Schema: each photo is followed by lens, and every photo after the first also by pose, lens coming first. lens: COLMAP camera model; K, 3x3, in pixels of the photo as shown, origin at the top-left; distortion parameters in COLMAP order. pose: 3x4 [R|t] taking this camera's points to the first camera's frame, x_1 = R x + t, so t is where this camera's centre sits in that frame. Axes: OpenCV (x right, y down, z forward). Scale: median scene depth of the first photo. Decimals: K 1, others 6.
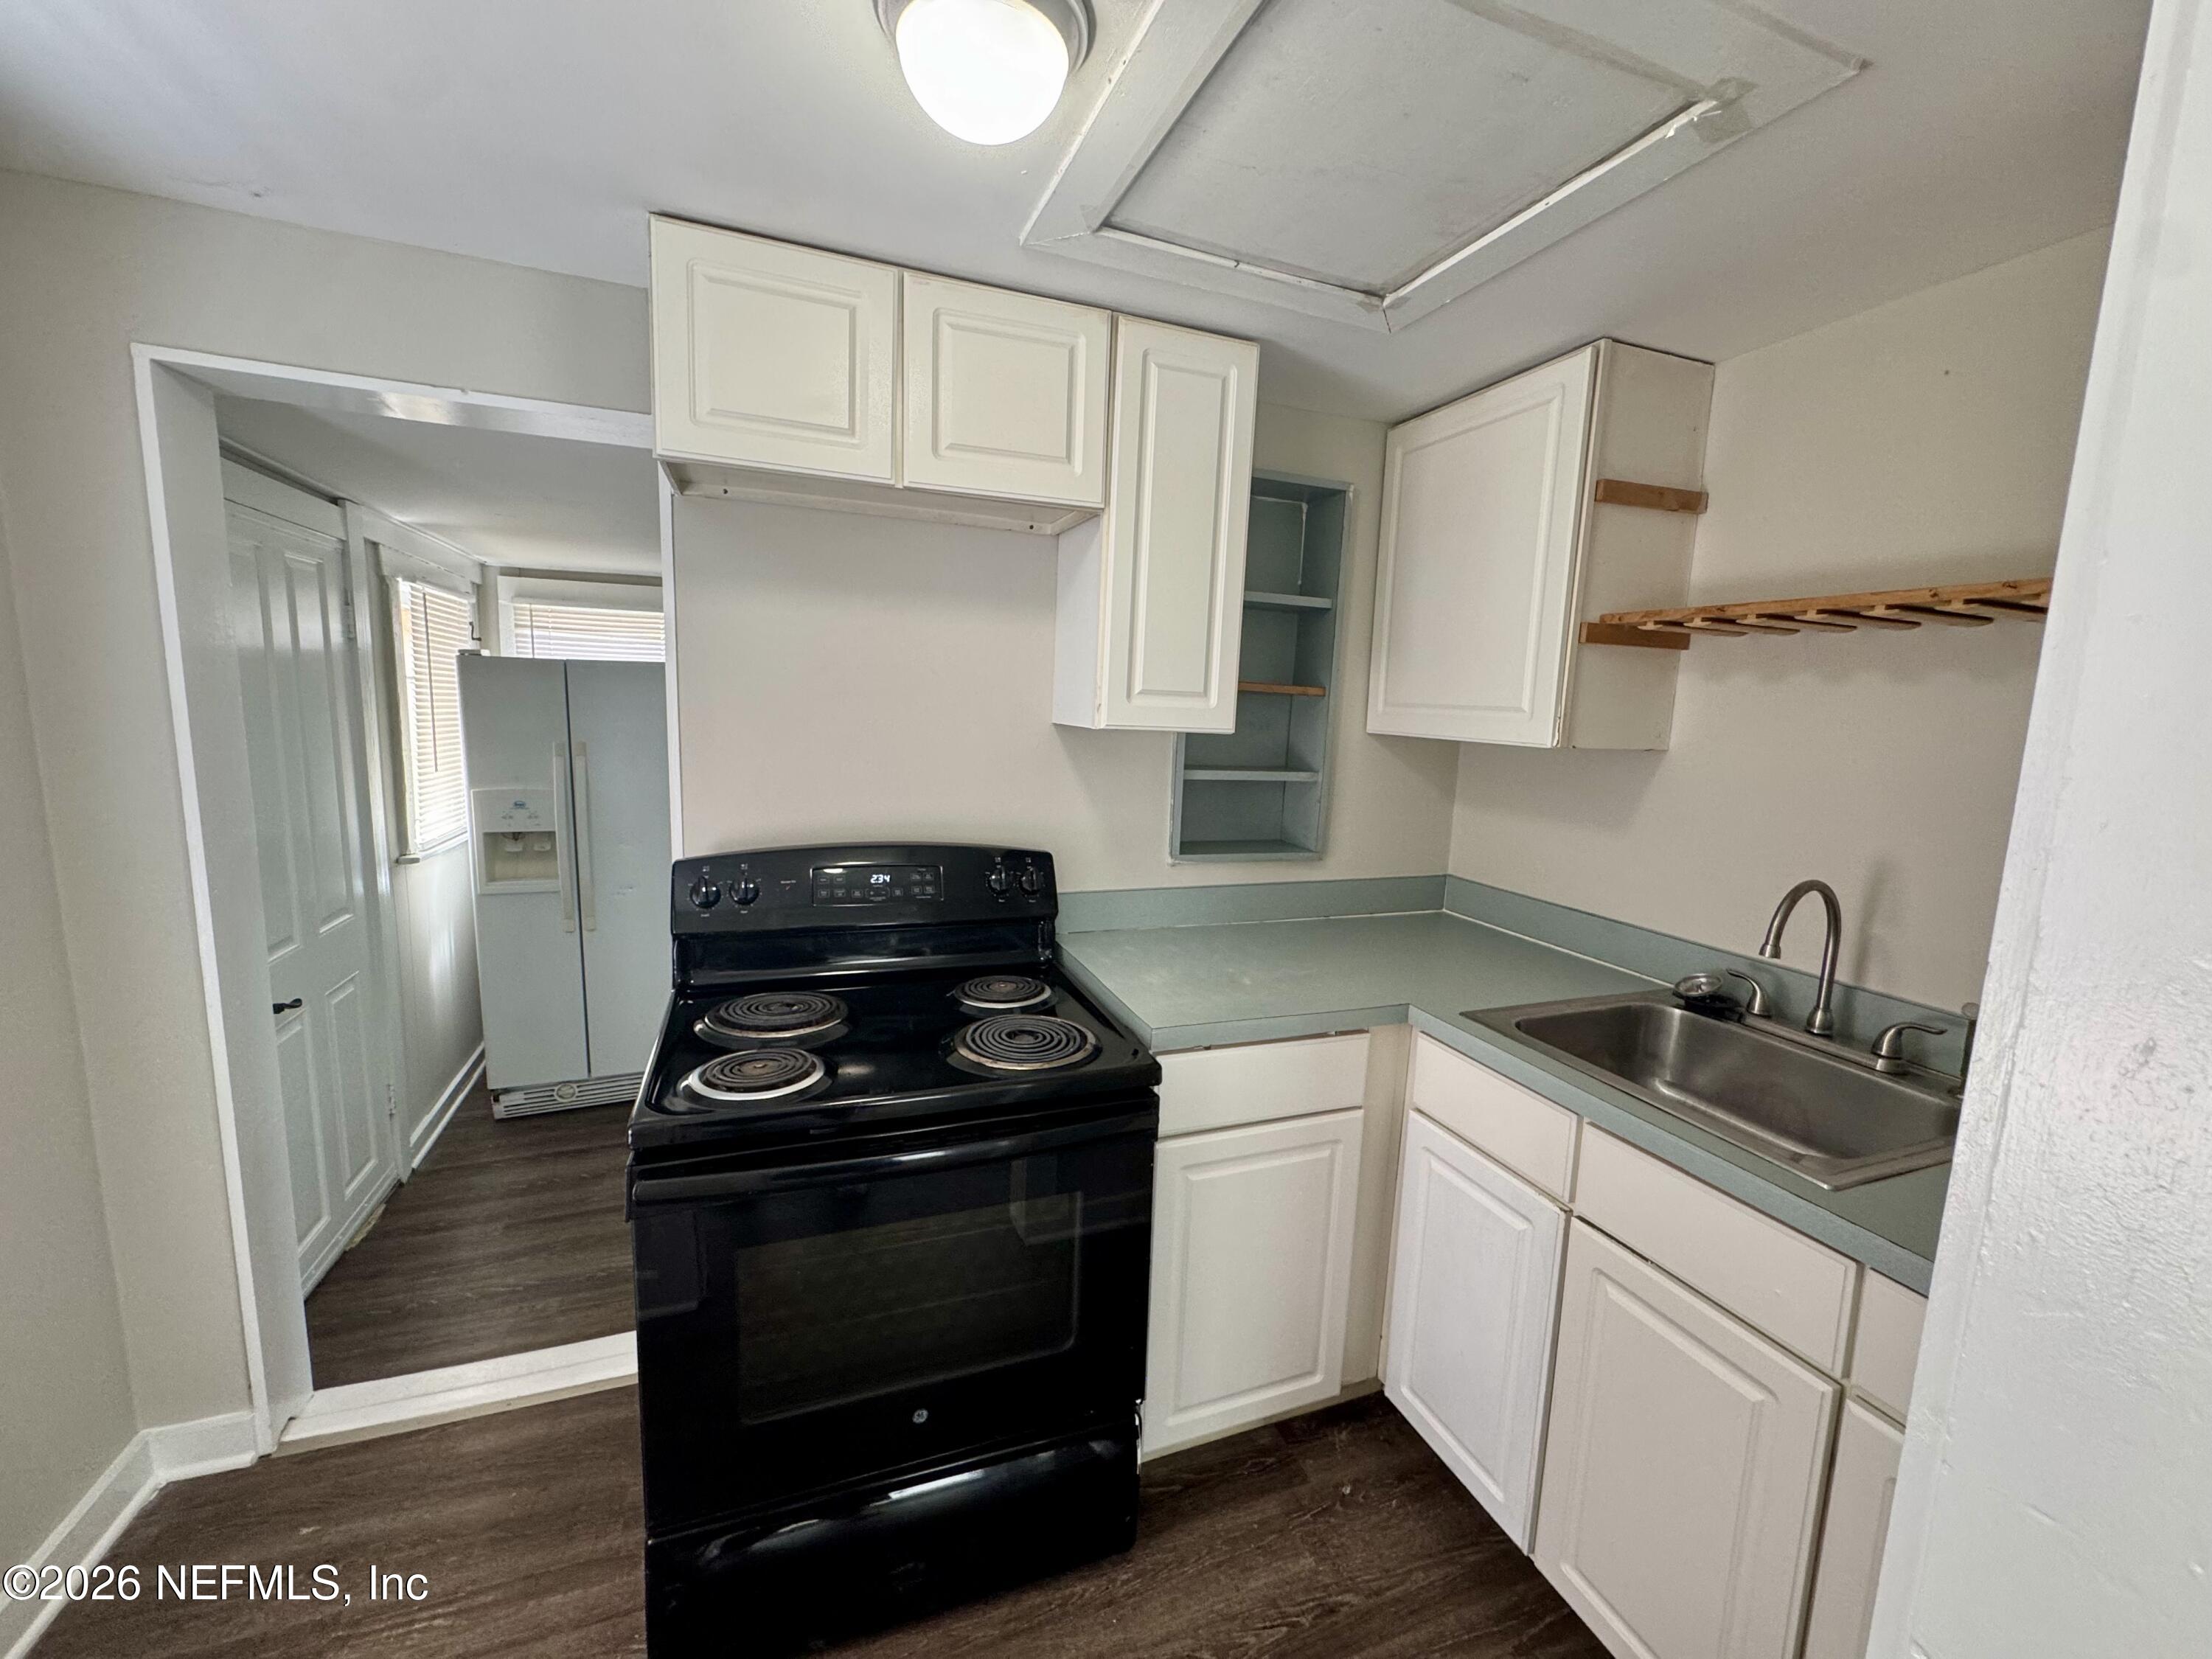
lens RADIAL K [[888.1, 0, 1109.7], [0, 888.1, 822.6], [0, 0, 1]] dist [-0.001557, -0.000167]
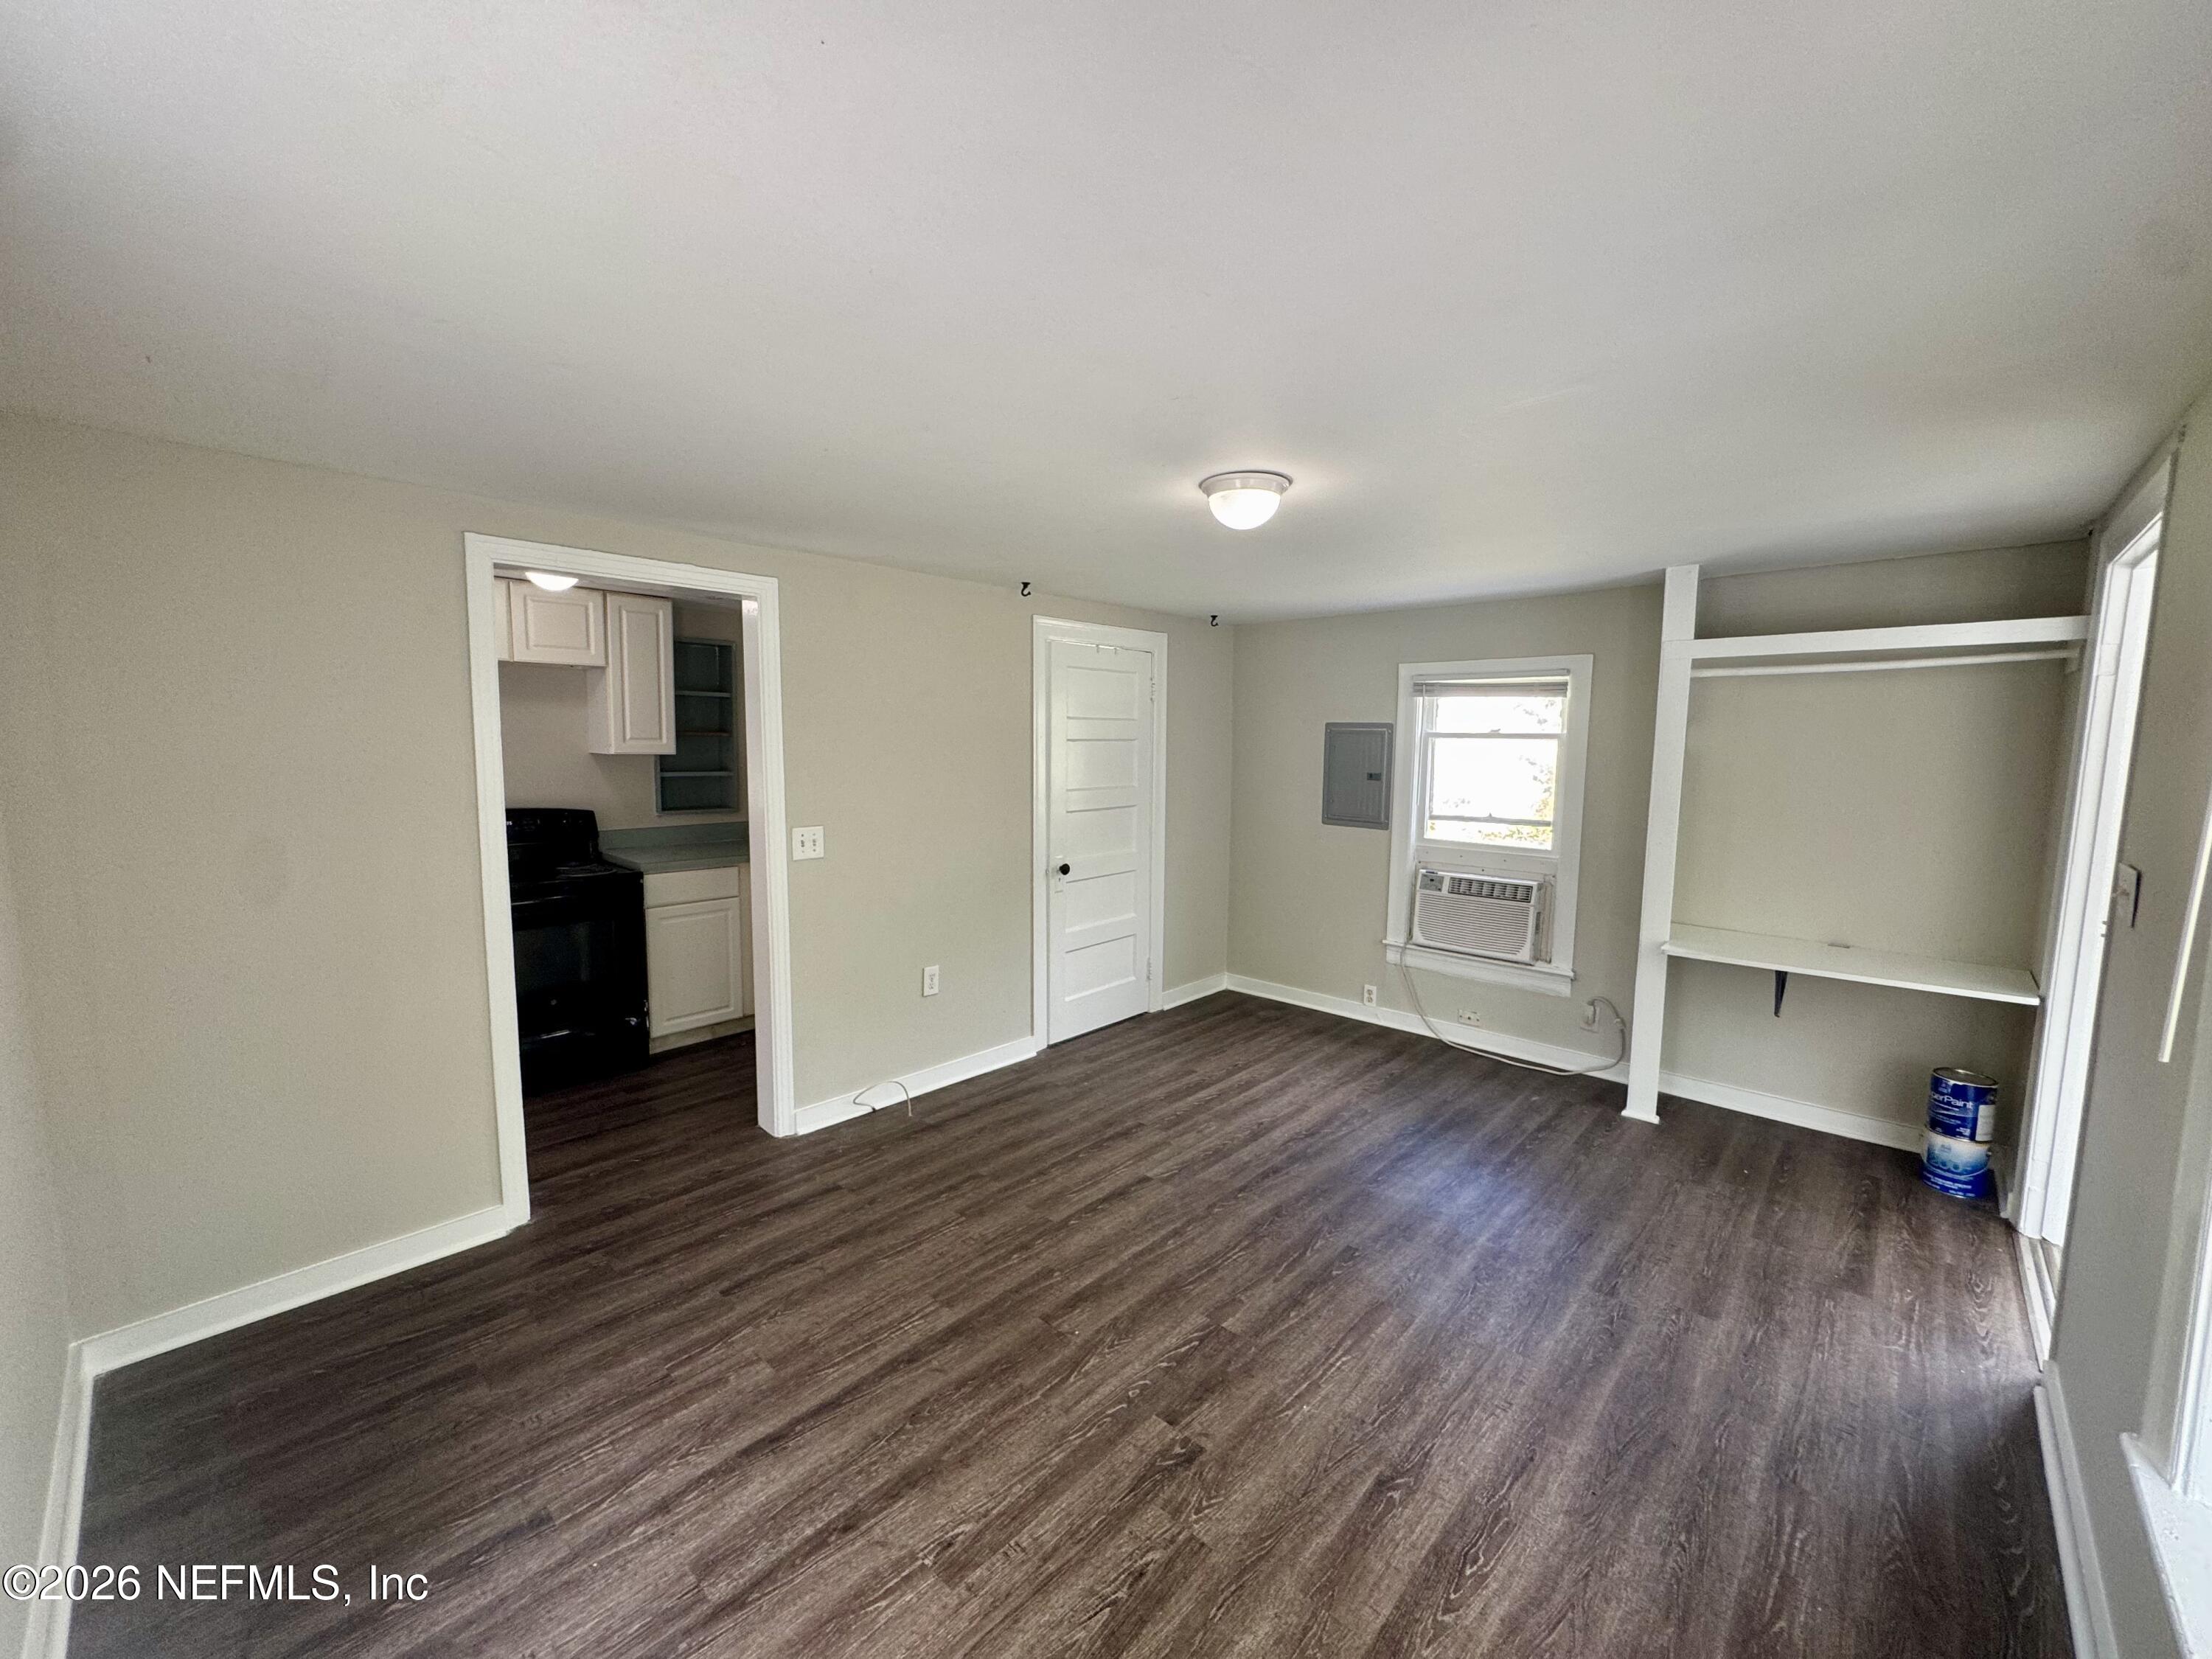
lens RADIAL K [[888.1, 0, 1109.7], [0, 888.1, 822.6], [0, 0, 1]] dist [-0.001557, -0.000167]
pose [[0.896085, -0.068313, 0.438593, 0.104892], [0.081298, 0.996631, -0.010869, 0.171740], [-0.436373, 0.045396, 0.898620, -1.397698]]
